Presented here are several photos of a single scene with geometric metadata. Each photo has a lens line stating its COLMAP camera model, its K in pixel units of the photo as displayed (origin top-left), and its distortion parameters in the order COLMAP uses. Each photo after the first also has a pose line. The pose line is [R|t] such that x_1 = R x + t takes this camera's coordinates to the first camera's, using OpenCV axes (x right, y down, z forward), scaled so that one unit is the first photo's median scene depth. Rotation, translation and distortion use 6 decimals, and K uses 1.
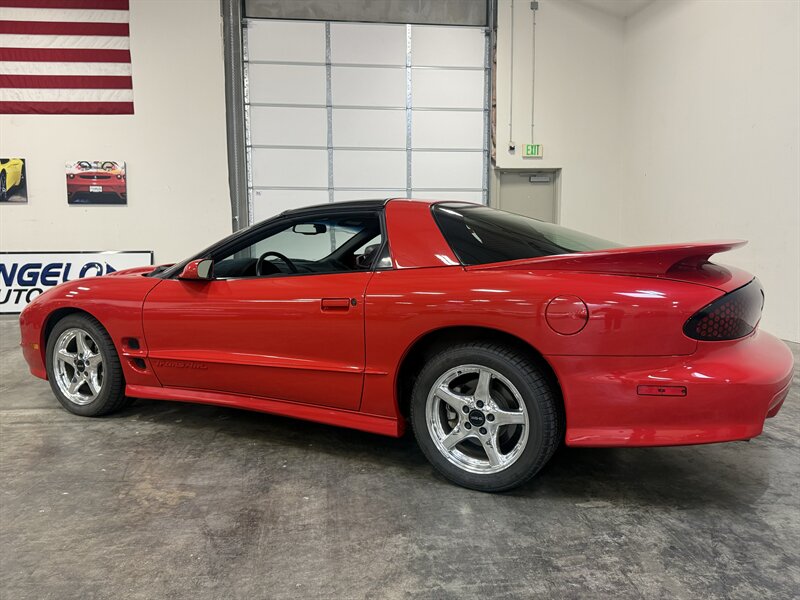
lens RADIAL K [[648.6, 0, 400.0], [0, 648.6, 300.0], [0, 0, 1]] dist [0.096320, -0.165431]
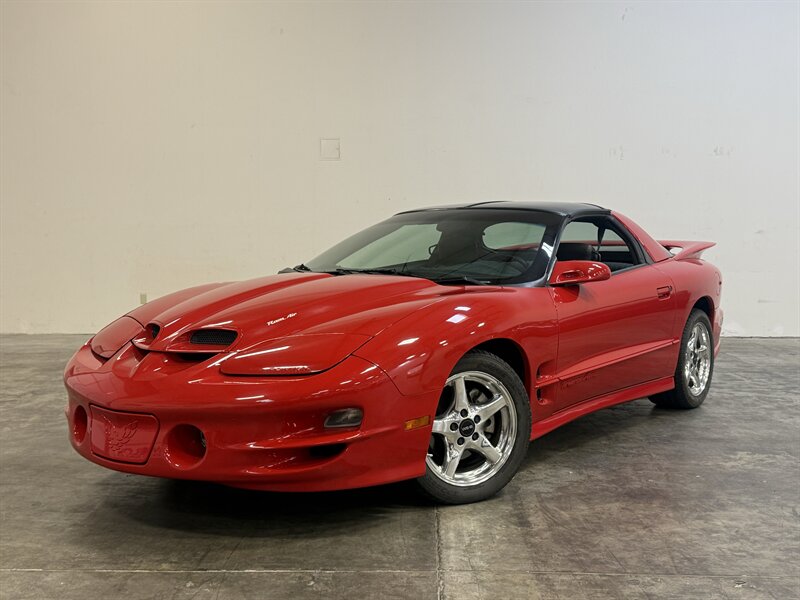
lens RADIAL K [[873.7, 0, 400.0], [0, 873.7, 300.0], [0, 0, 1]] dist [0.196157, -0.445426]
pose [[0.161929, -0.067774, 0.984472, -0.564810], [0.090419, 0.994461, 0.053589, -0.035490], [-0.982651, 0.080338, 0.167160, 0.372219]]
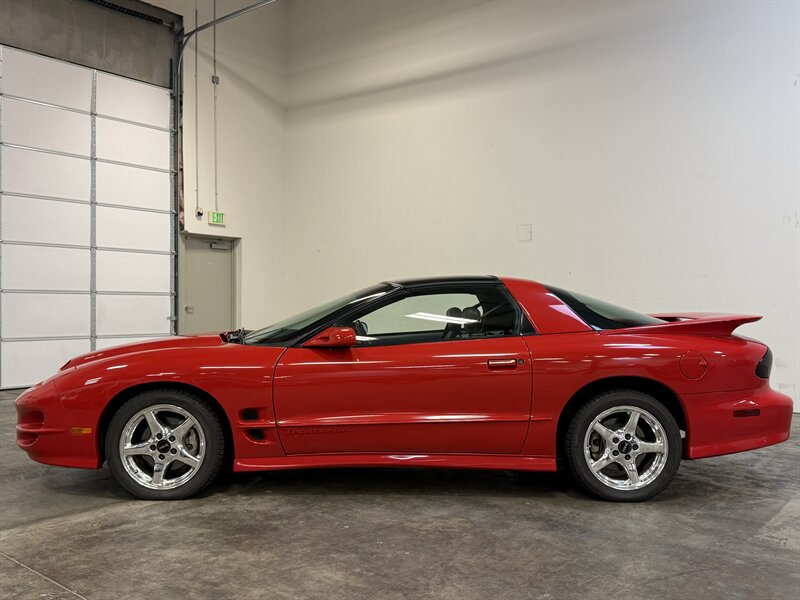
lens RADIAL K [[699.1, 0, 404.3], [0, 699.1, 307.9], [0, 0, 1]] dist [0.103008, -0.175658]
pose [[0.729752, 0.003846, 0.683701, -0.361484], [0.055747, 0.996320, -0.065106, -0.004125], [-0.681436, 0.085626, 0.726852, 0.025429]]
